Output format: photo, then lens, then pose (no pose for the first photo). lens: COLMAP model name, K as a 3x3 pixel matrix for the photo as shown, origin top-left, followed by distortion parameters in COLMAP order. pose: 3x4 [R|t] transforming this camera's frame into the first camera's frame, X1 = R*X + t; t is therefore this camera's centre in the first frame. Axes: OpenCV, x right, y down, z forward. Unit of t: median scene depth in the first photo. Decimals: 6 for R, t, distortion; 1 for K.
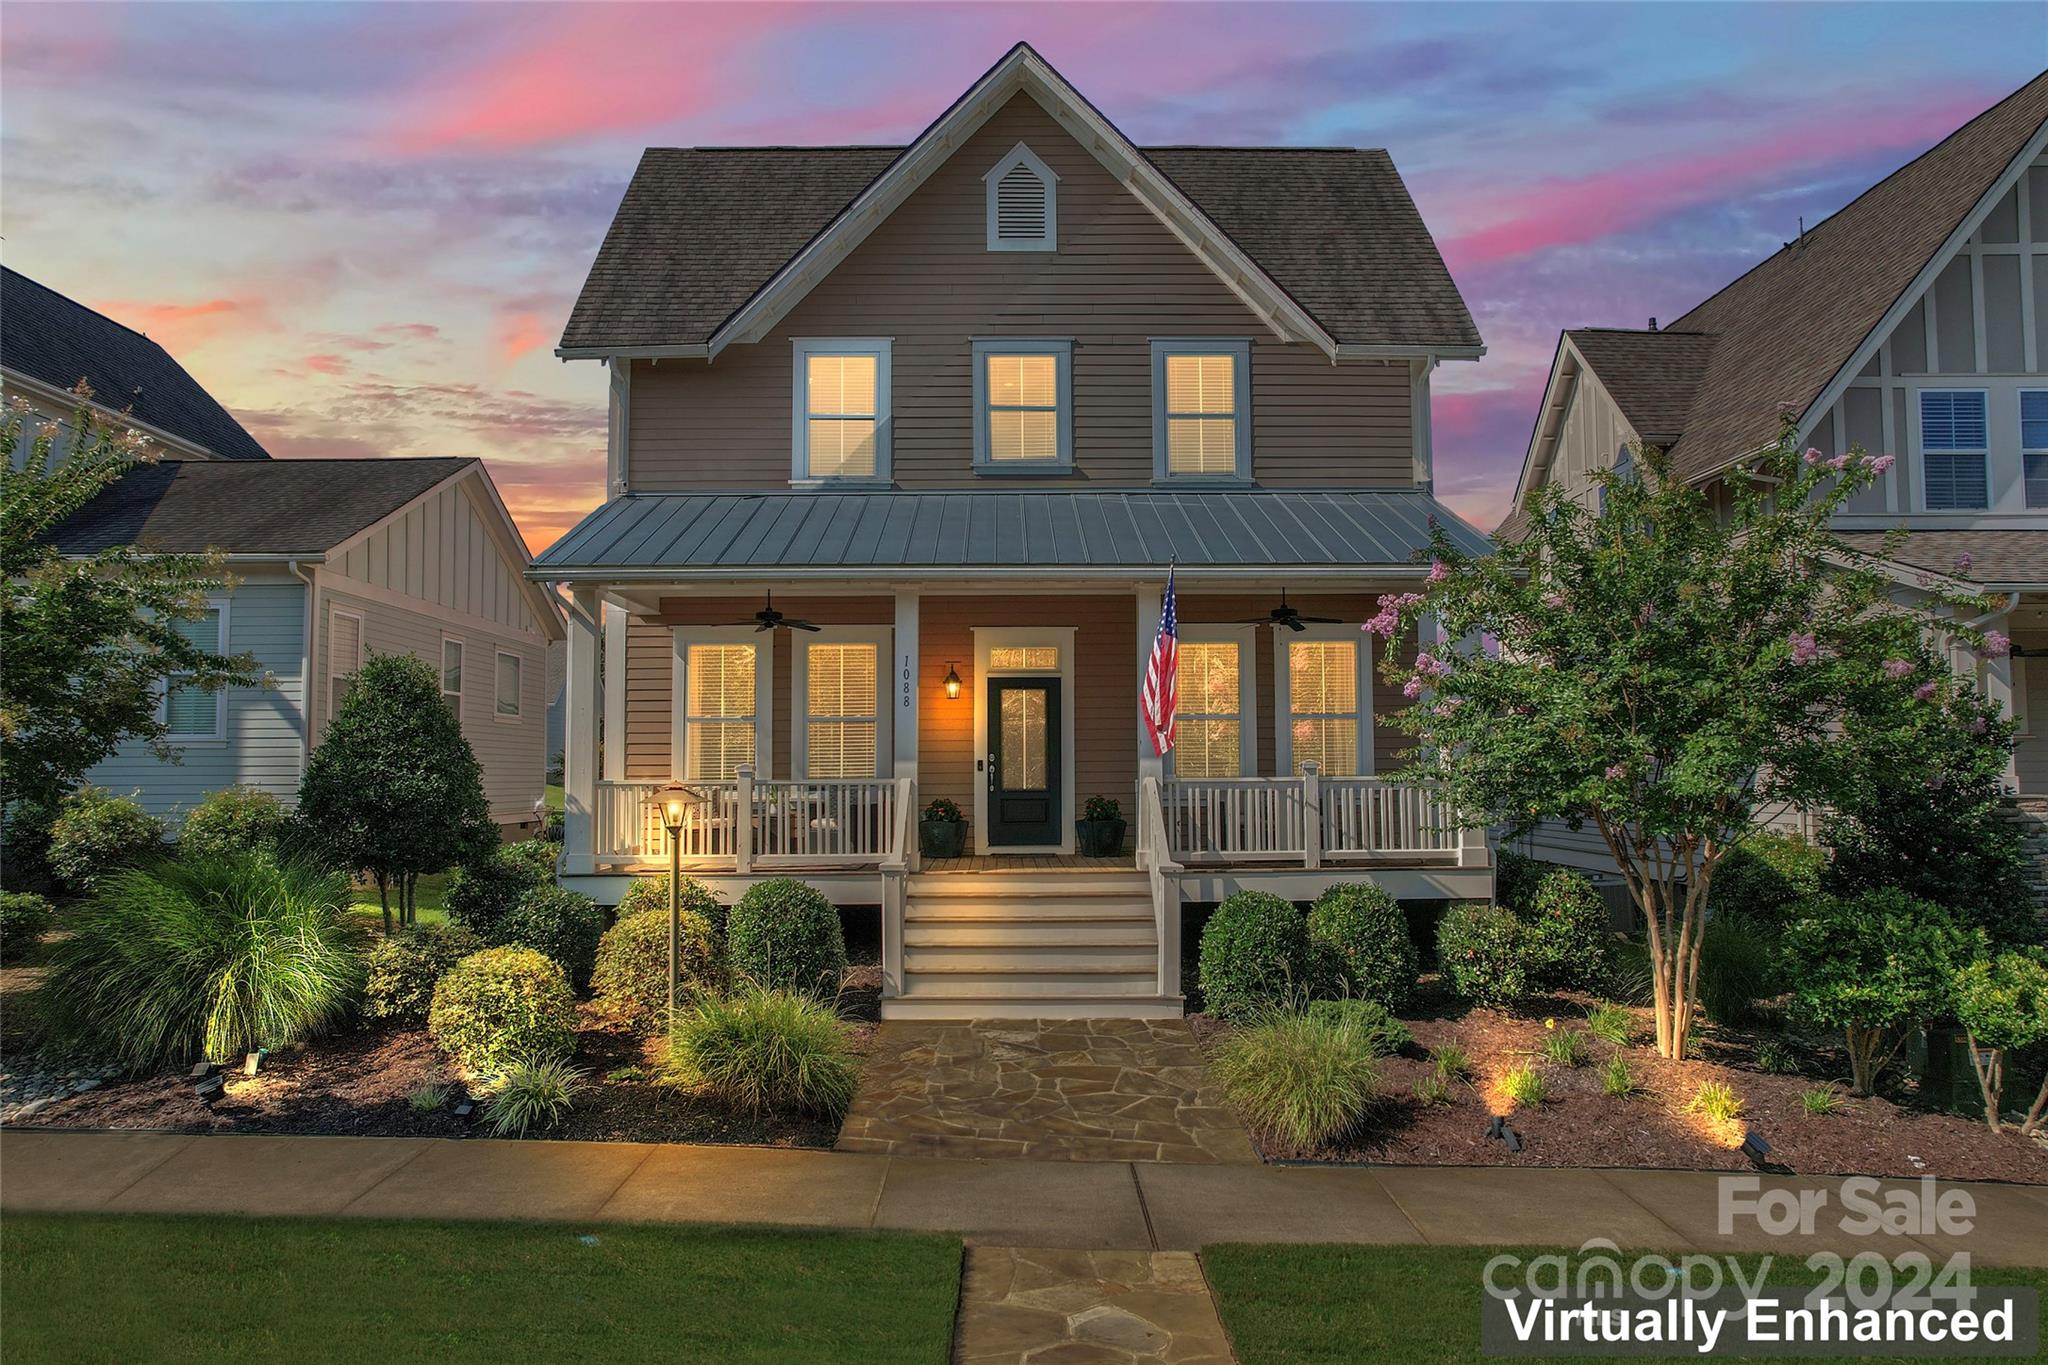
lens RADIAL K [[1313.0, 0, 1029.9], [0, 1313.0, 694.1], [0, 0, 1]] dist [-0.085104, 0.085087]
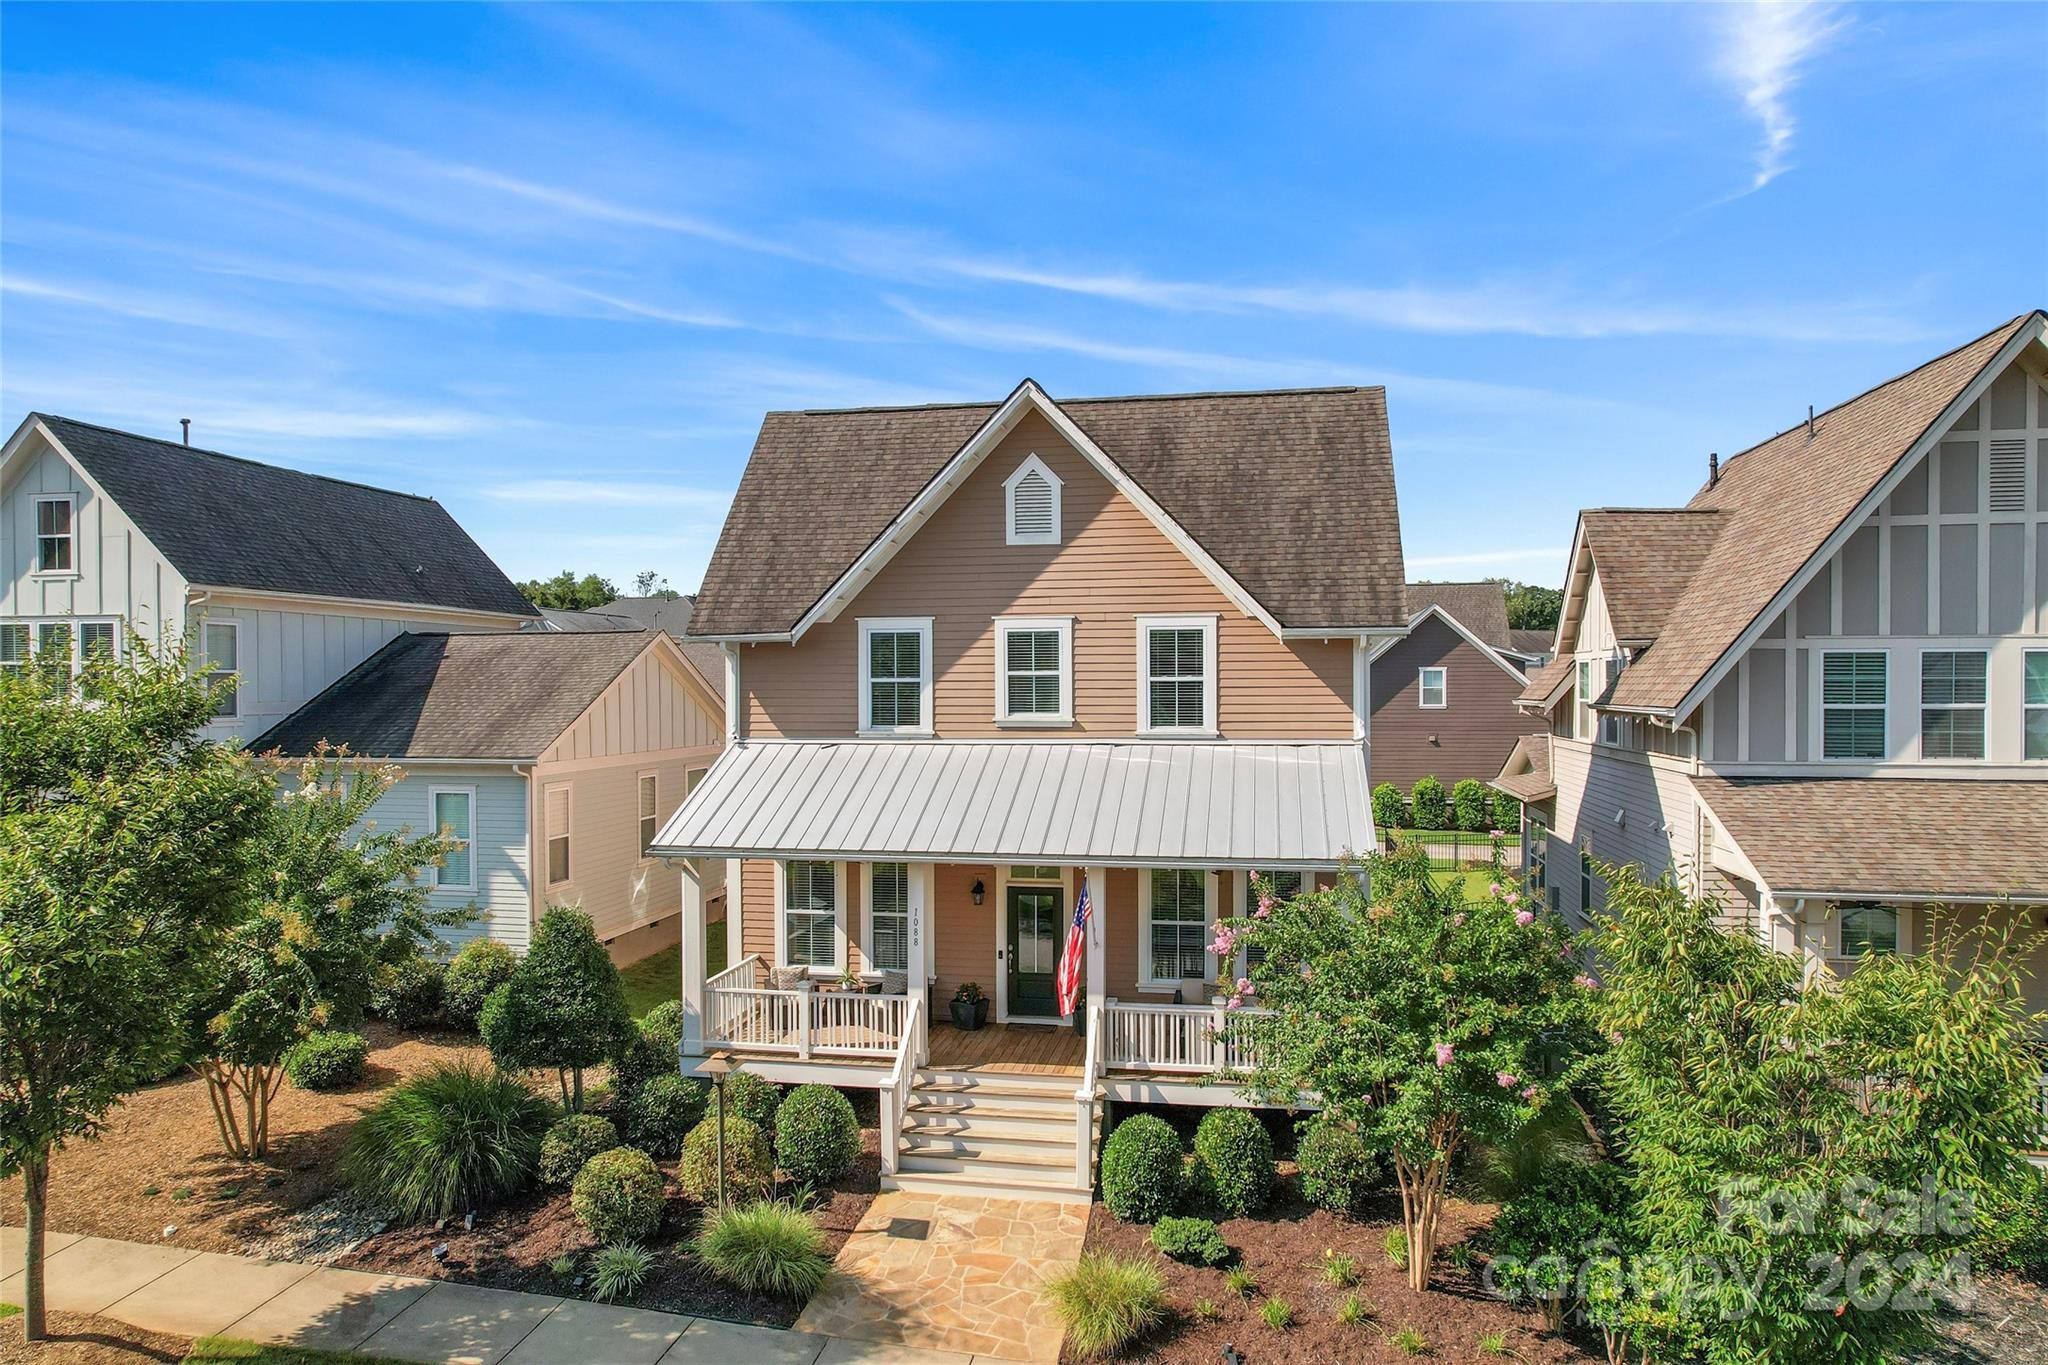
lens RADIAL K [[1319.9, 0, 1030.2], [0, 1319.9, 684.0], [0, 0, 1]] dist [-0.076440, 0.075129]
pose [[0.980542, 0.002696, -0.196290, 0.244128], [0.009439, 0.998102, 0.060857, -0.290553], [0.196082, -0.061526, 0.978655, -0.247416]]
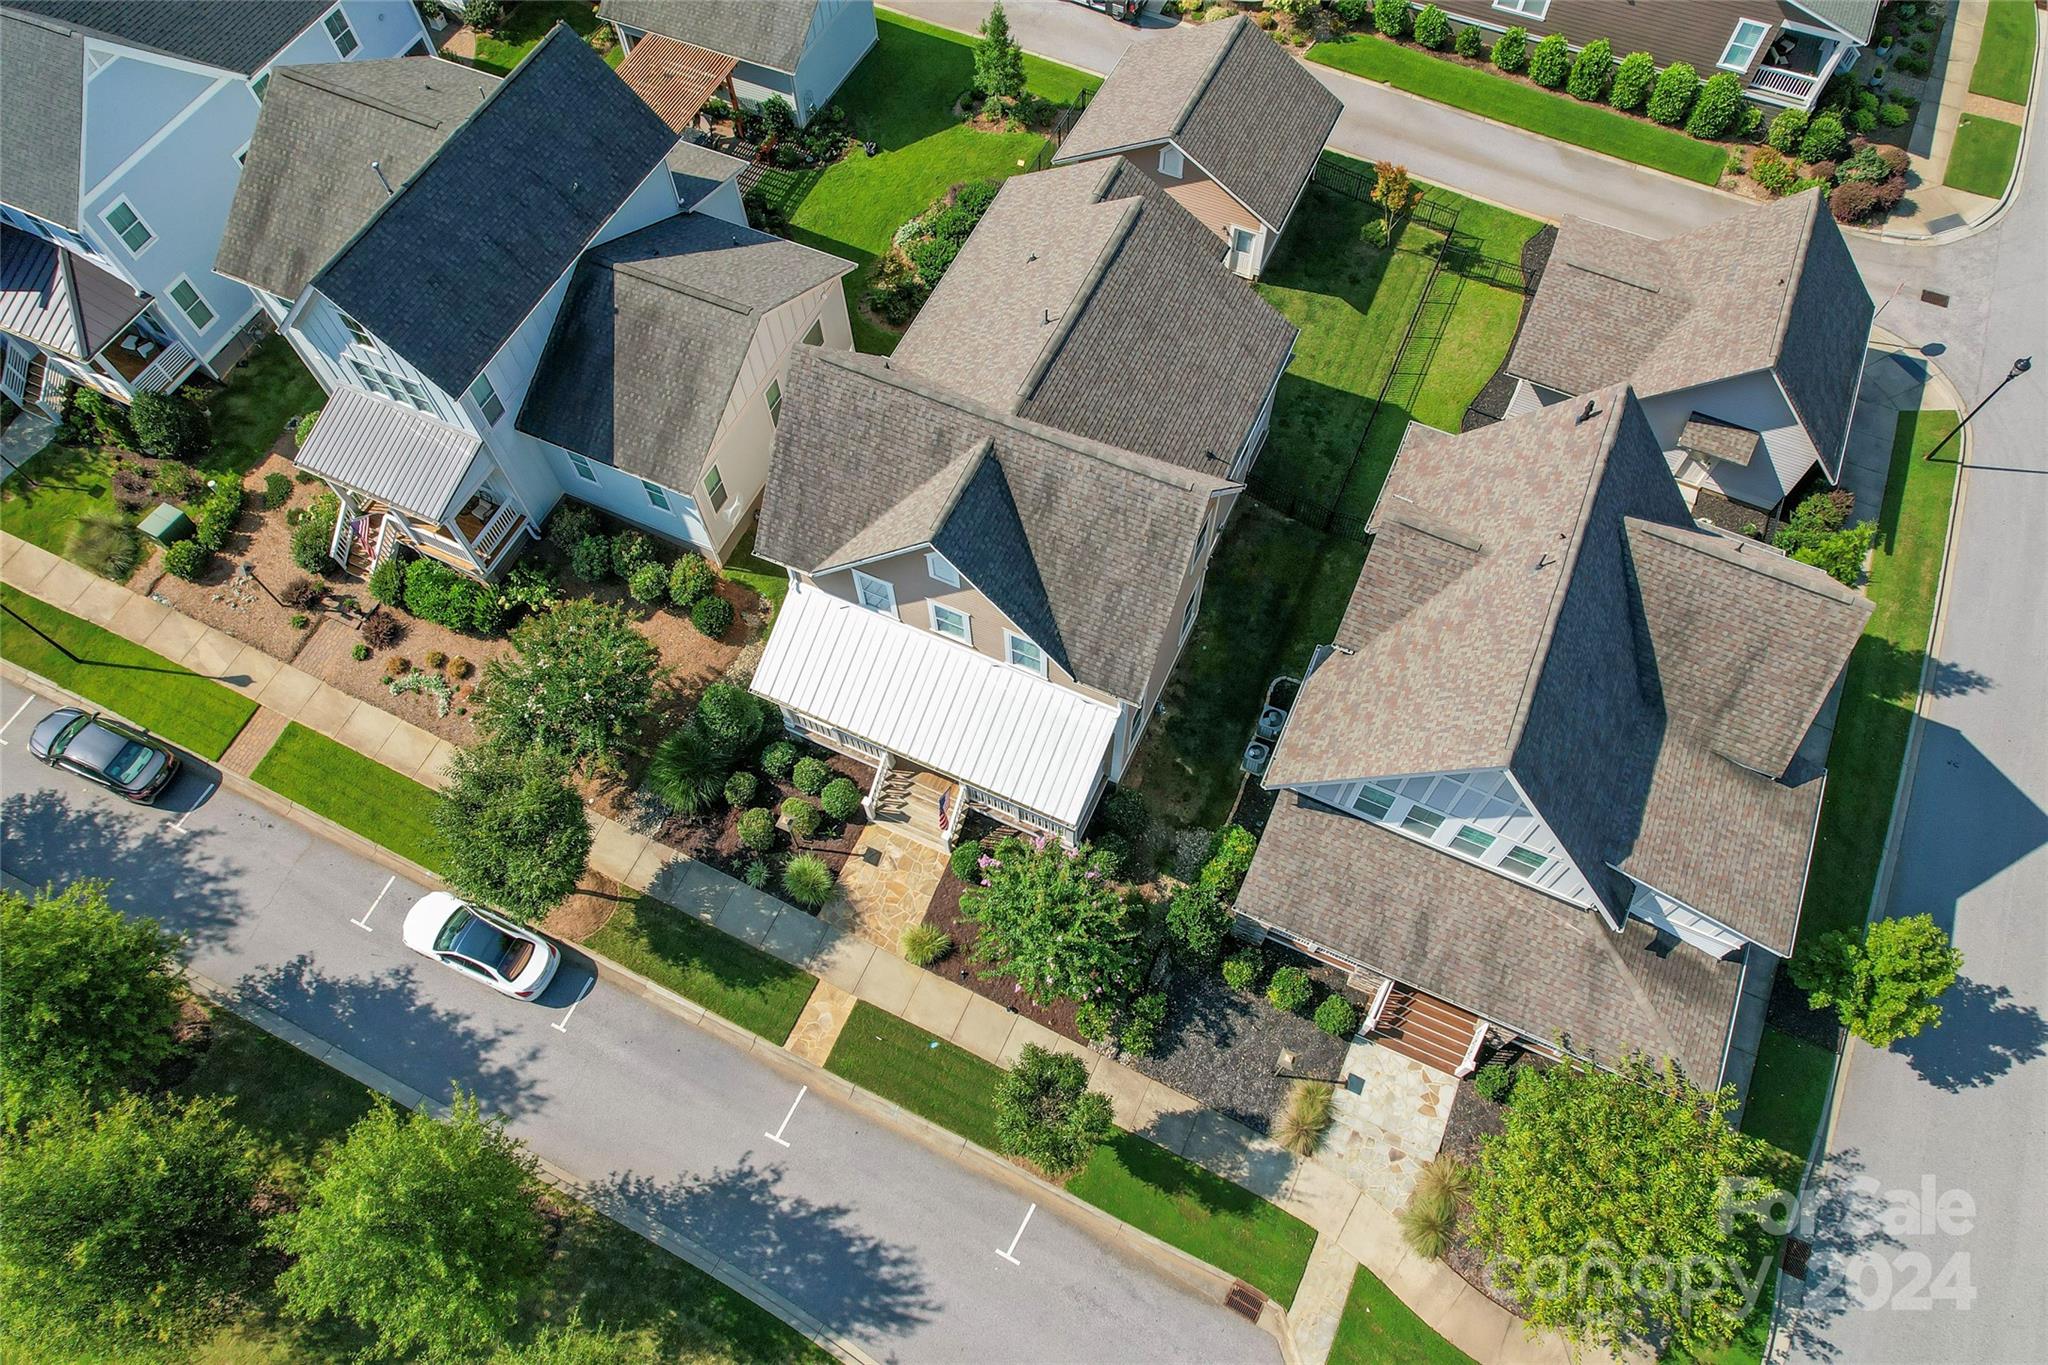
lens RADIAL K [[1313.0, 0, 1029.9], [0, 1313.0, 694.1], [0, 0, 1]] dist [-0.085104, 0.085087]
pose [[0.900632, 0.383060, -0.205250, 0.605686], [0.031818, 0.412902, 0.910219, -2.150619], [0.433416, -0.826303, 0.359685, 0.192179]]
